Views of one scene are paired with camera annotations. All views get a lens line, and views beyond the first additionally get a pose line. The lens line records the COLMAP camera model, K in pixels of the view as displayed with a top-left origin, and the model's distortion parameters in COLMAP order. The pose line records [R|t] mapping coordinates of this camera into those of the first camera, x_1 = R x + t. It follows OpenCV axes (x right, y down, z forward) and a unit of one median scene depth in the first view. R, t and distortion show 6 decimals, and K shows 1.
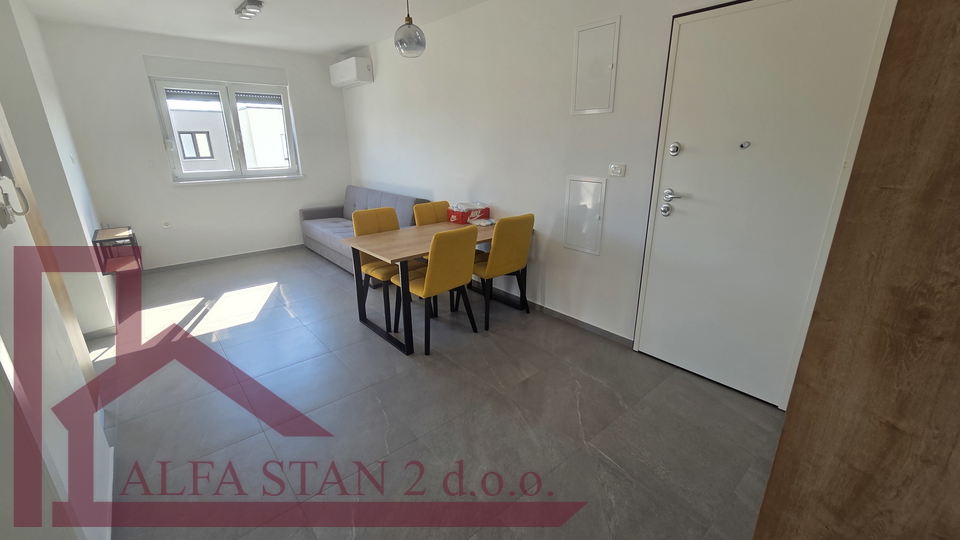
lens RADIAL K [[399.3, 0, 484.4], [0, 399.3, 271.5], [0, 0, 1]] dist [0.000603, 0.000109]
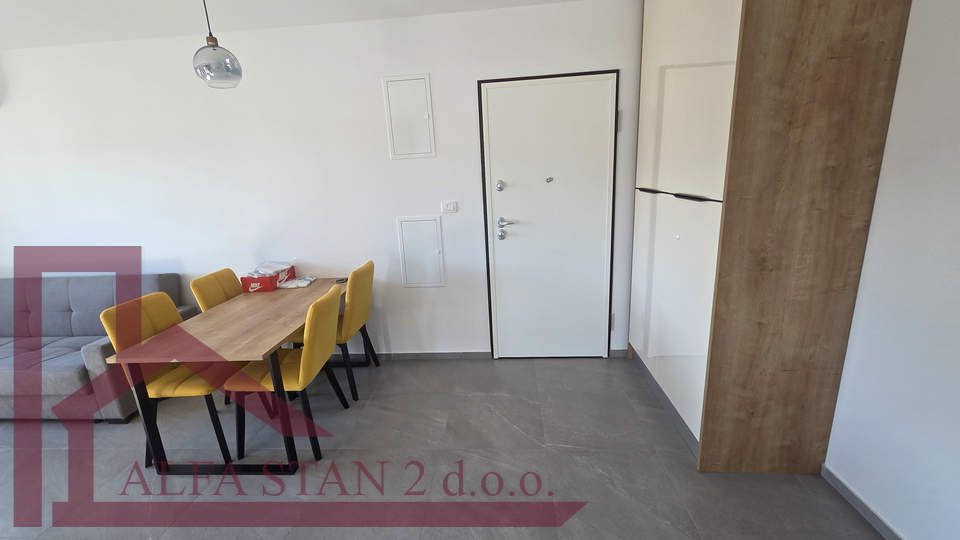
lens RADIAL K [[393.4, 0, 480.0], [0, 393.4, 270.0], [0, 0, 1]] dist [-0.000647, -0.000130]
pose [[0.700332, -0.202412, 0.684518, -0.423525], [0.264633, 0.964242, 0.014379, -0.085552], [-0.662951, 0.171076, 0.728854, 0.193131]]
